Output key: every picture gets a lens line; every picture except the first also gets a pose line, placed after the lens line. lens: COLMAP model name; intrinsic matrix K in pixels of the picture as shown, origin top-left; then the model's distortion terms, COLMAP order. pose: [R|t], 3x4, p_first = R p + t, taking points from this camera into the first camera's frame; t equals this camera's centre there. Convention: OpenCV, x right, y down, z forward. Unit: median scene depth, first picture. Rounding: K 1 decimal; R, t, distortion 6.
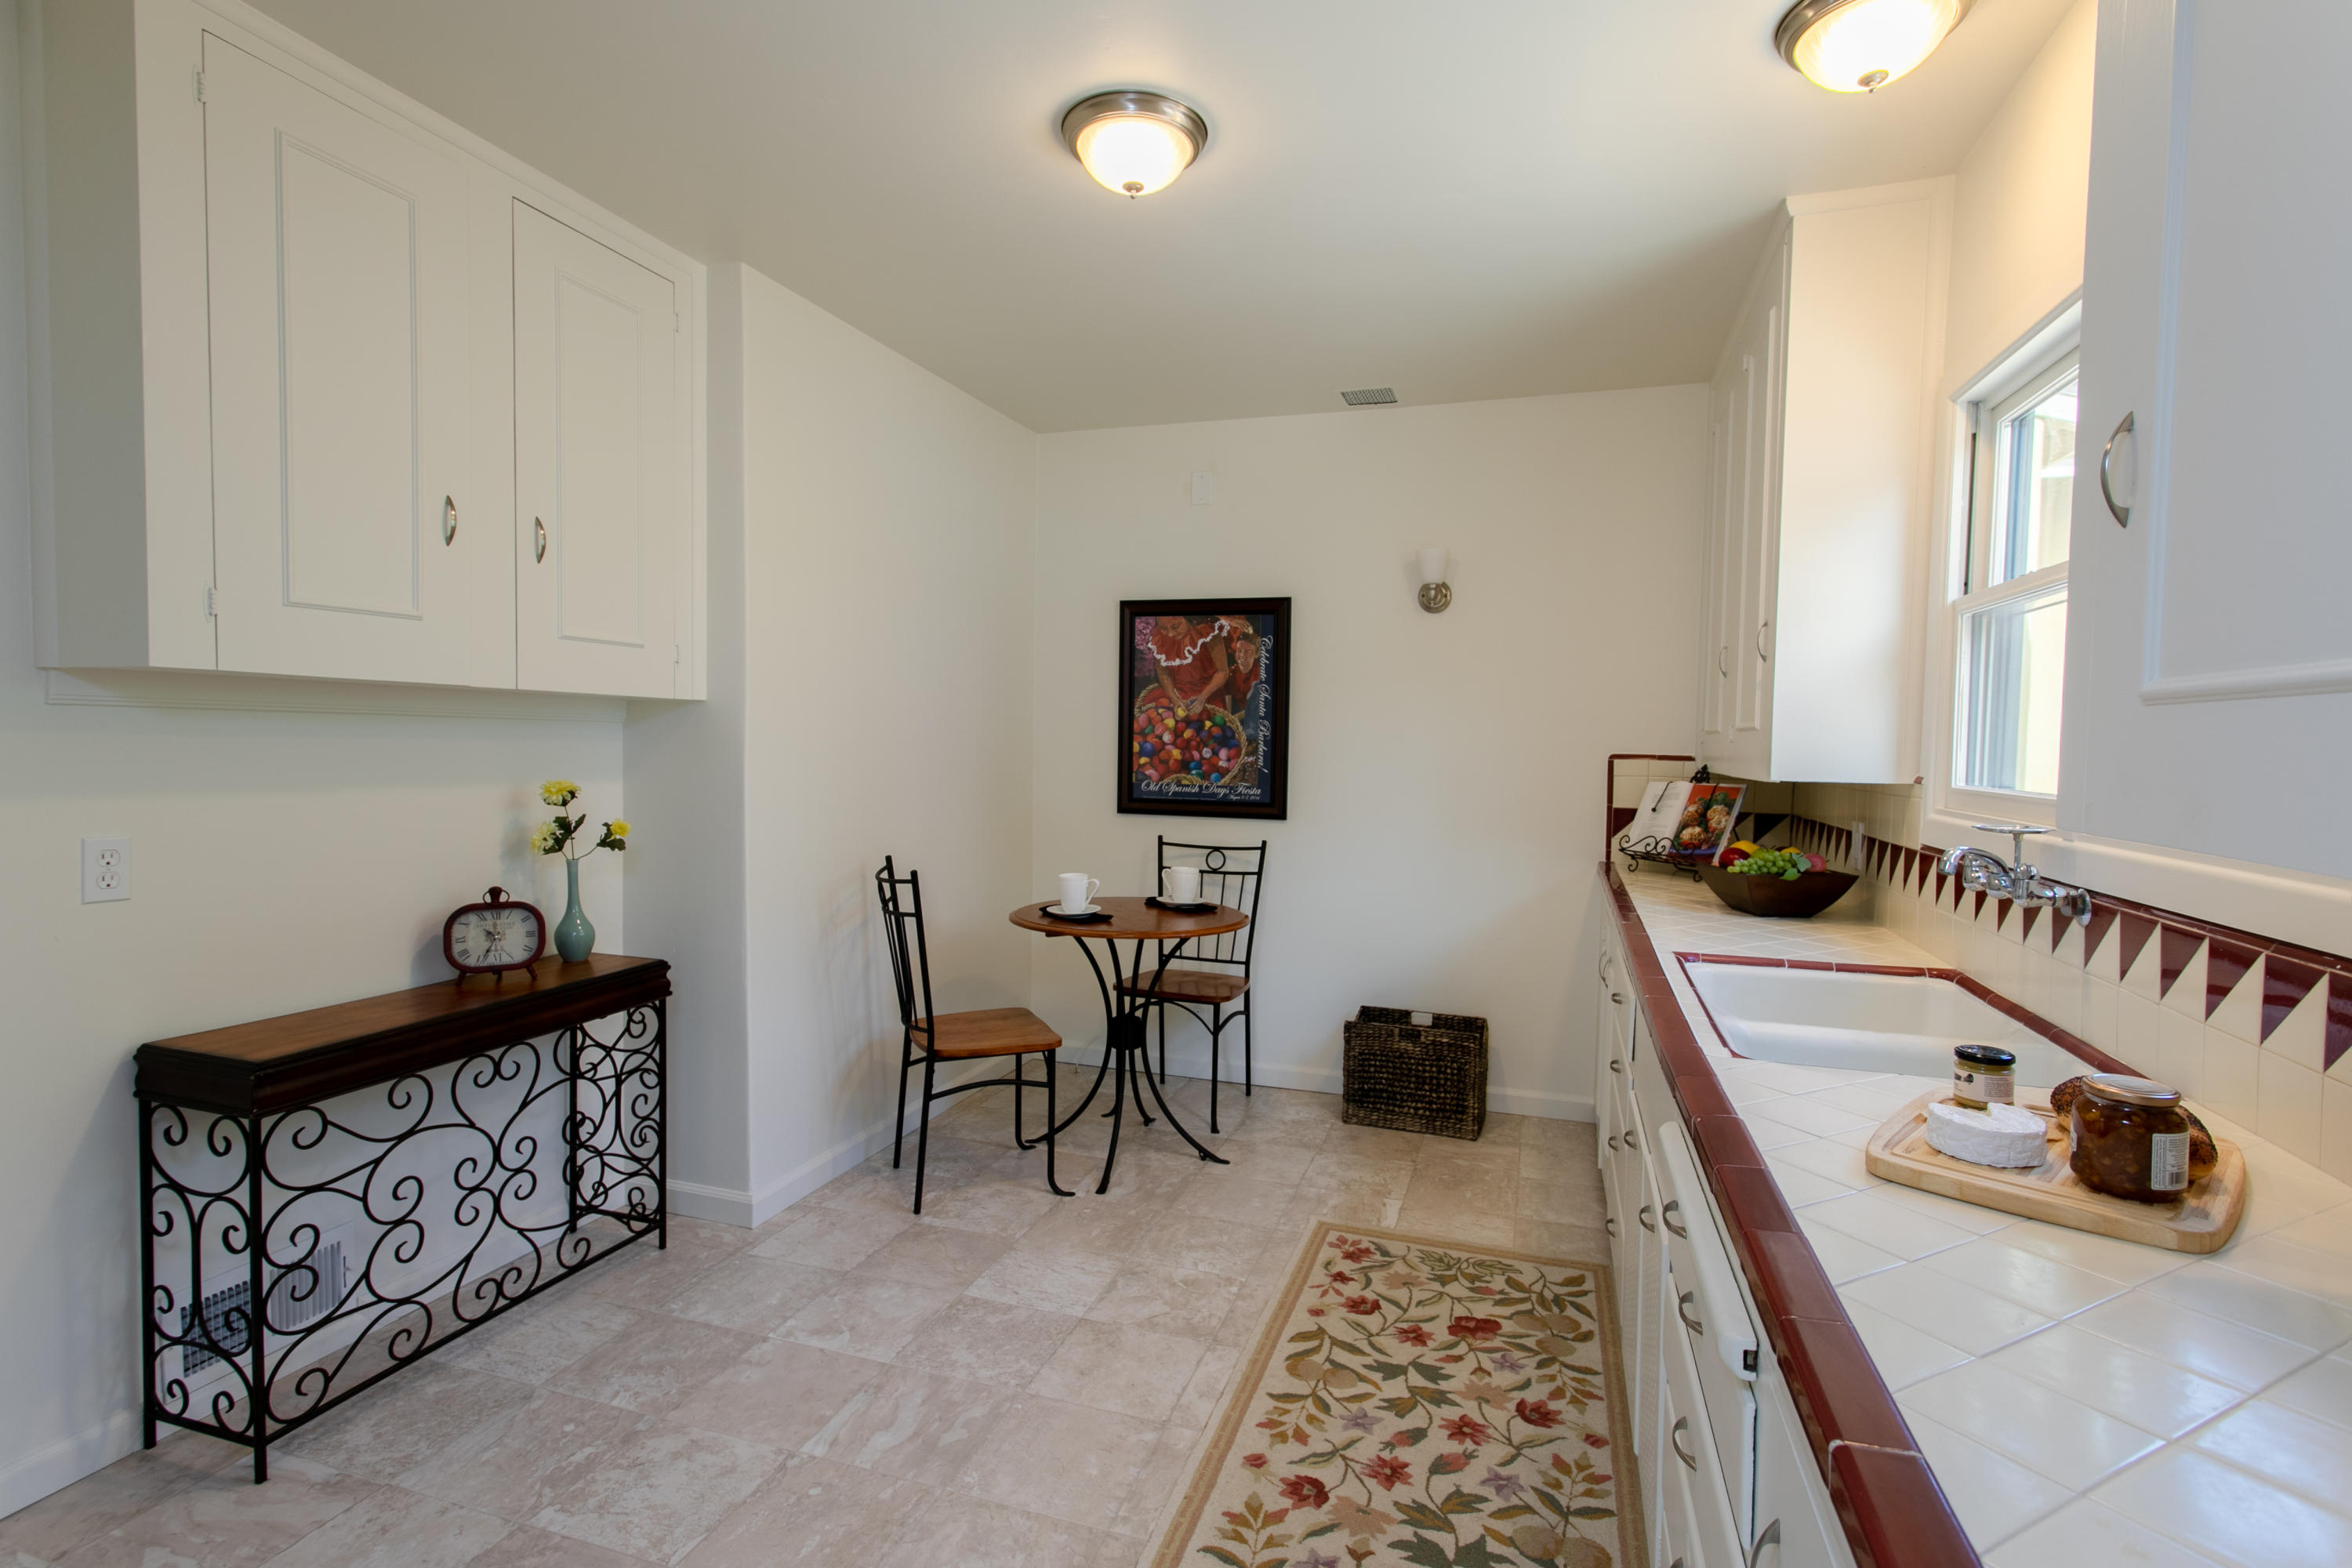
lens RADIAL K [[1119.9, 0, 1163.8], [0, 1119.9, 784.2], [0, 0, 1]] dist [0.000022, 0.000608]
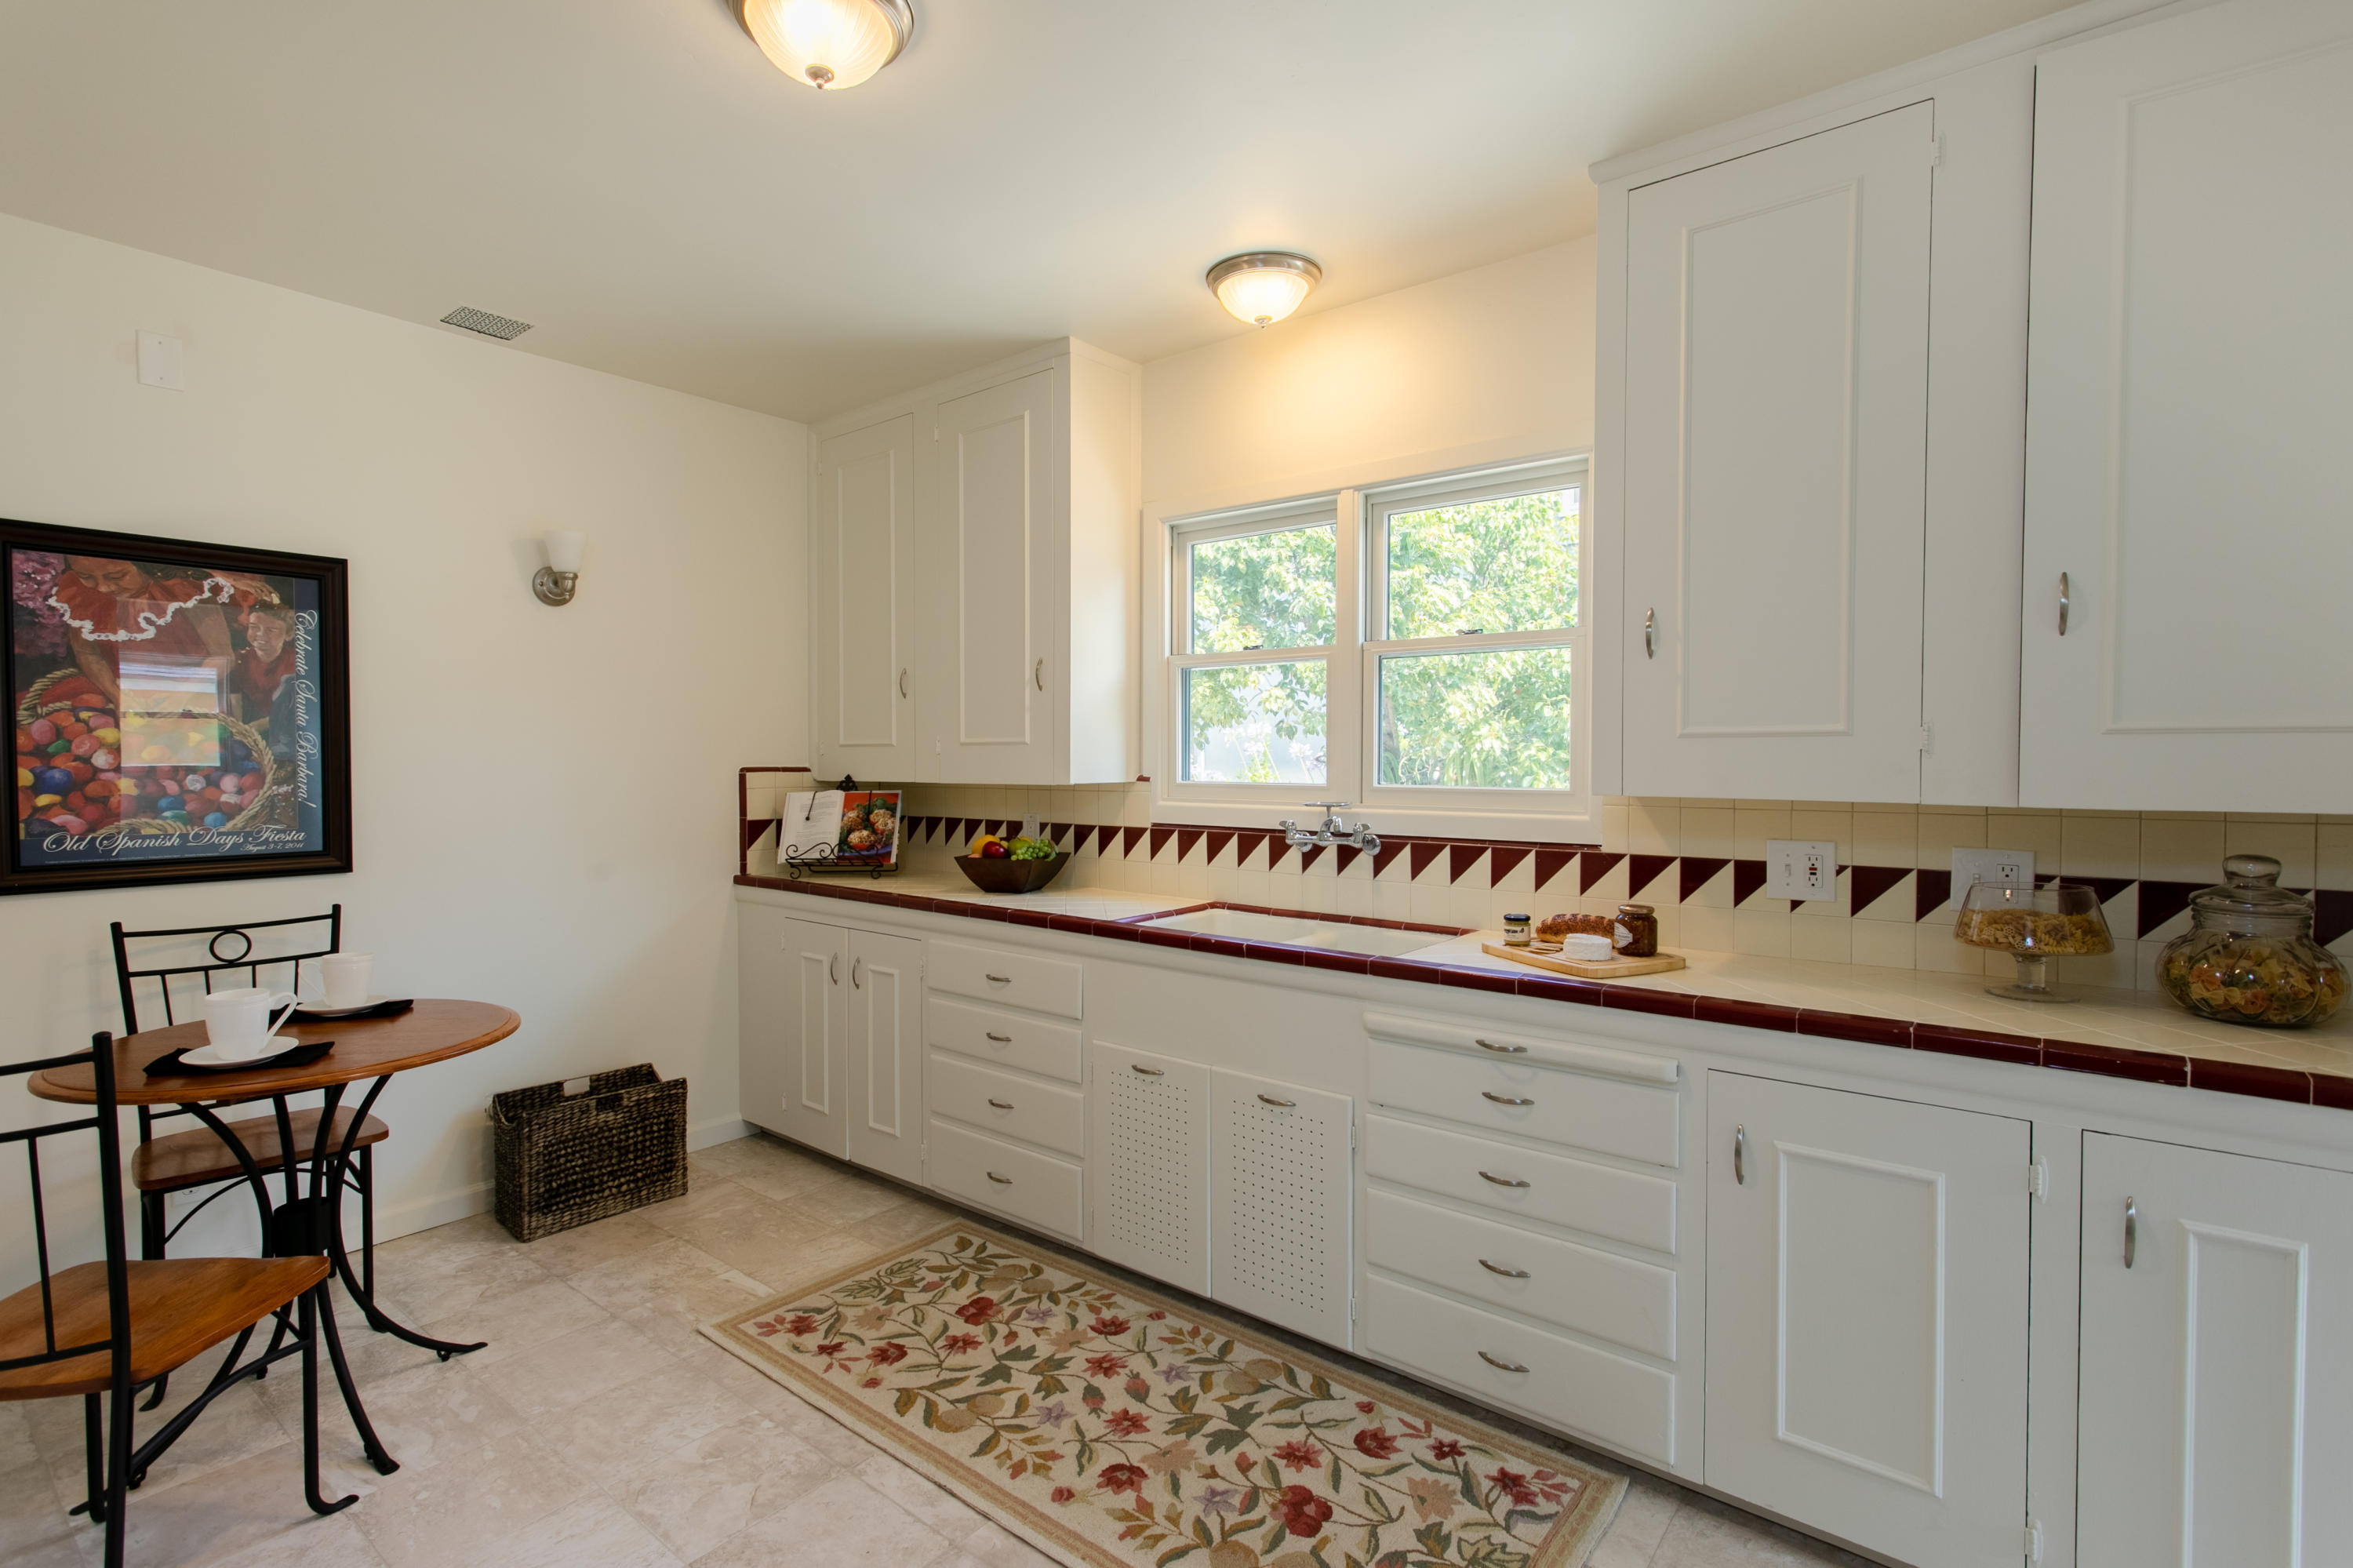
lens RADIAL K [[1120.4, 0, 1161.5], [0, 1120.4, 787.9], [0, 0, 1]] dist [0.000022, 0.000608]
pose [[0.345575, -0.044039, 0.937357, -0.467021], [0.045345, 0.998515, 0.030195, -0.024430], [-0.937295, 0.032070, 0.347059, 0.333361]]
